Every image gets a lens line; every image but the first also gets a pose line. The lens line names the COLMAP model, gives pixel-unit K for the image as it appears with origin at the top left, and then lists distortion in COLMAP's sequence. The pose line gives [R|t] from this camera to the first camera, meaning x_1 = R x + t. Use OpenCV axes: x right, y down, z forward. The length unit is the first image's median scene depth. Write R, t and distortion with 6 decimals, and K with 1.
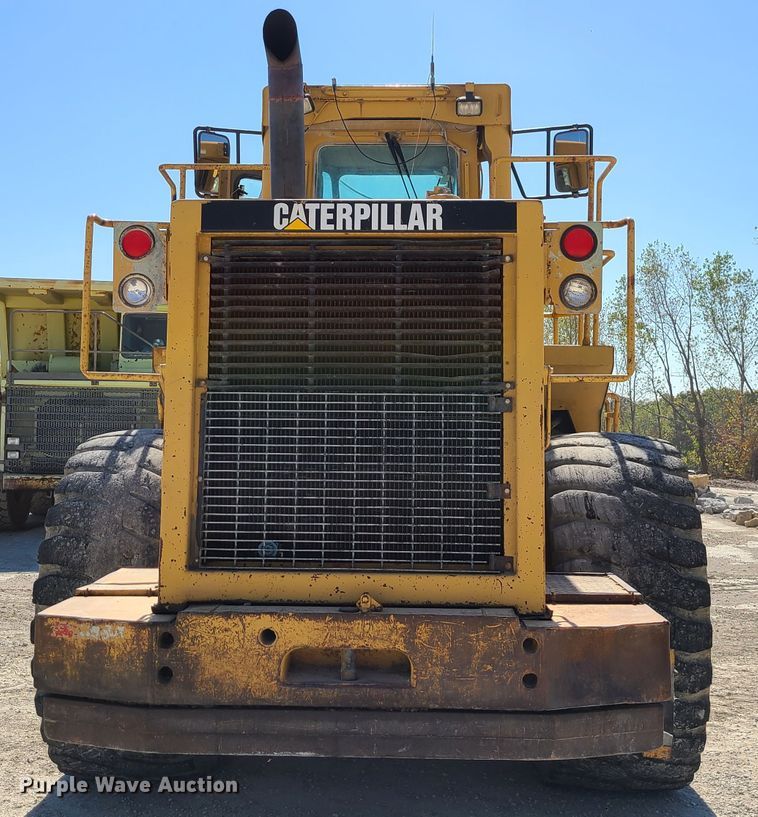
lens RADIAL K [[1155.4, 0, 379.9], [0, 1155.4, 410.2], [0, 0, 1]] dist [0.038412, 0.000000]
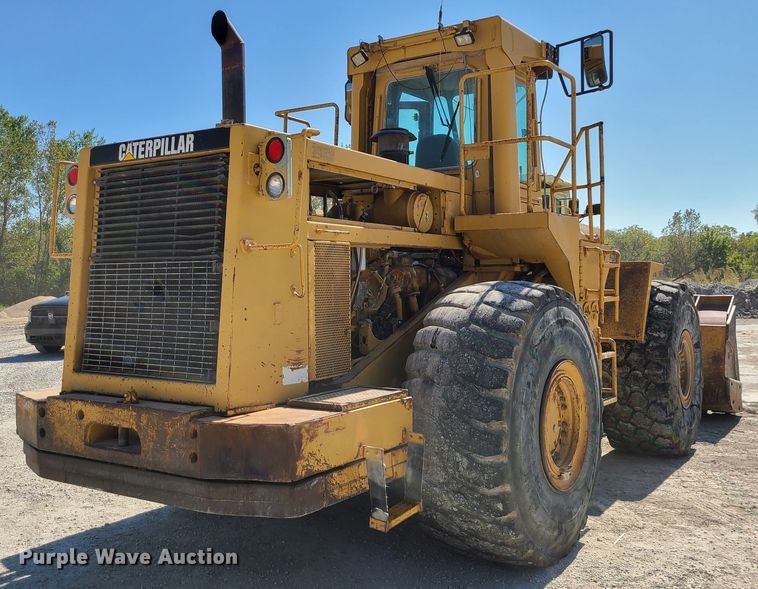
lens RADIAL K [[810.2, 0, 363.9], [0, 810.2, 271.1], [0, 0, 1]] dist [0.048729, 0.000000]
pose [[0.842974, -0.021902, -0.537508, 0.795622], [0.027536, 0.999618, 0.002453, 0.002083], [0.537249, -0.016868, 0.843255, 0.231925]]
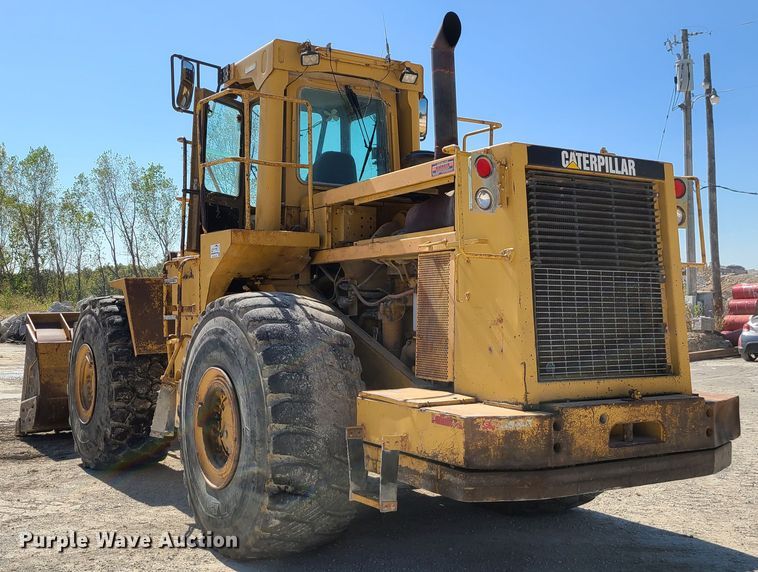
lens RADIAL K [[879.4, 0, 378.1], [0, 879.4, 281.4], [0, 0, 1]] dist [0.063230, 0.000000]
pose [[0.823035, 0.012686, 0.567849, -0.992903], [-0.013095, 0.999909, -0.003359, 0.009116], [-0.567839, -0.004671, 0.823126, 0.140994]]
